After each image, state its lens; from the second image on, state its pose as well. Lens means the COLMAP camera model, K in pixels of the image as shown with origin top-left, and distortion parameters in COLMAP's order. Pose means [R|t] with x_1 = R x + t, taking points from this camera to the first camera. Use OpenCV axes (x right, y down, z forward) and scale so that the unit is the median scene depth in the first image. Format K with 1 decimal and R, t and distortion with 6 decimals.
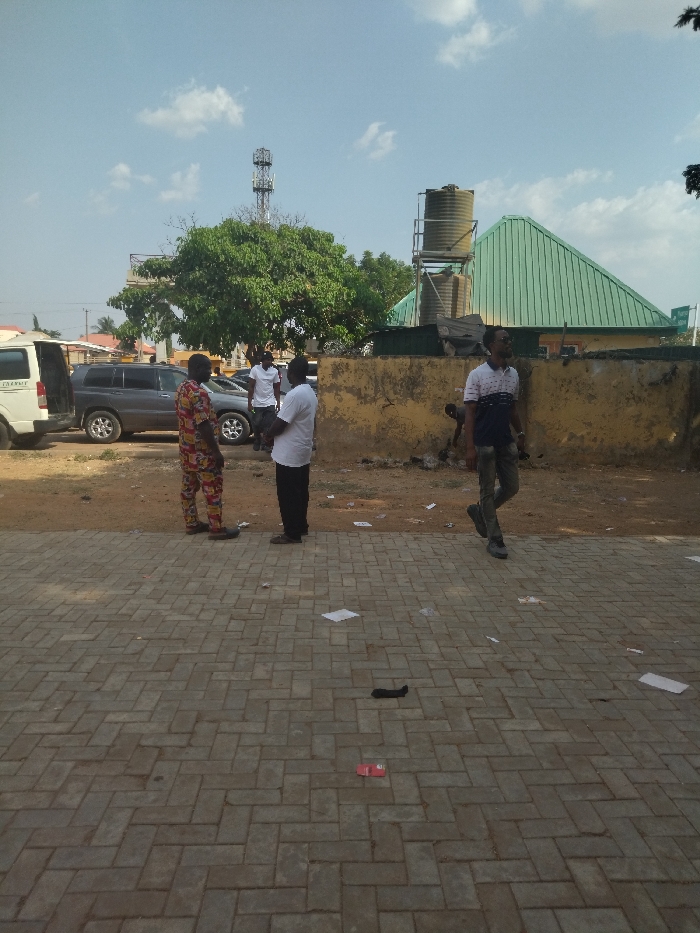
lens RADIAL K [[704.8, 0, 353.1], [0, 704.8, 457.1], [0, 0, 1]] dist [0.098533, -0.168321]
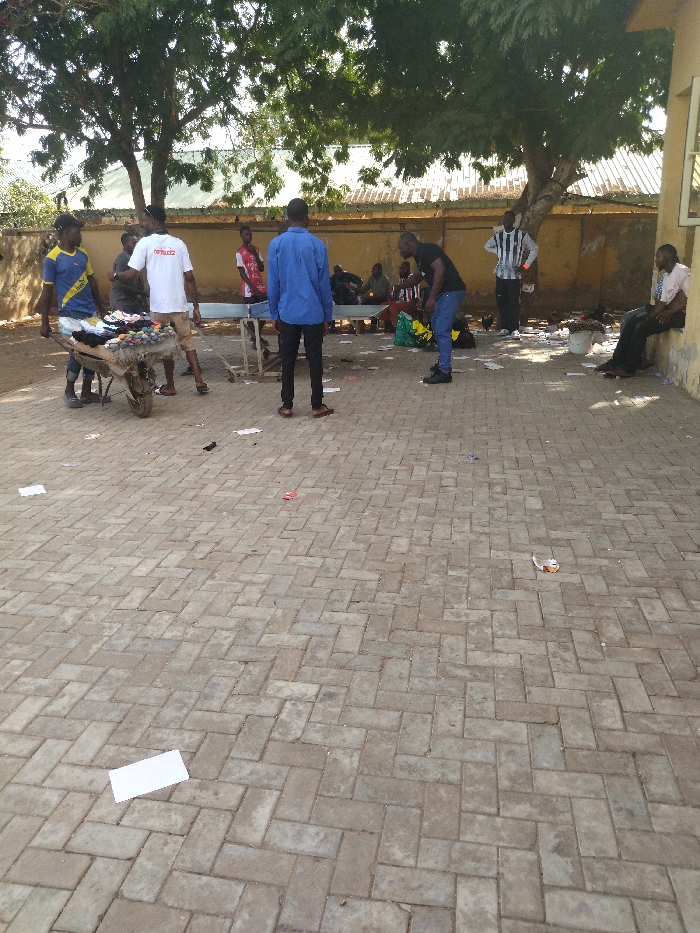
lens RADIAL K [[704.8, 0, 353.1], [0, 704.8, 457.1], [0, 0, 1]] dist [0.098533, -0.168321]
pose [[0.221081, -0.310185, 0.924613, -1.153886], [0.154575, 0.947233, 0.280814, -0.058539], [-0.962928, 0.080839, 0.257362, 0.366750]]
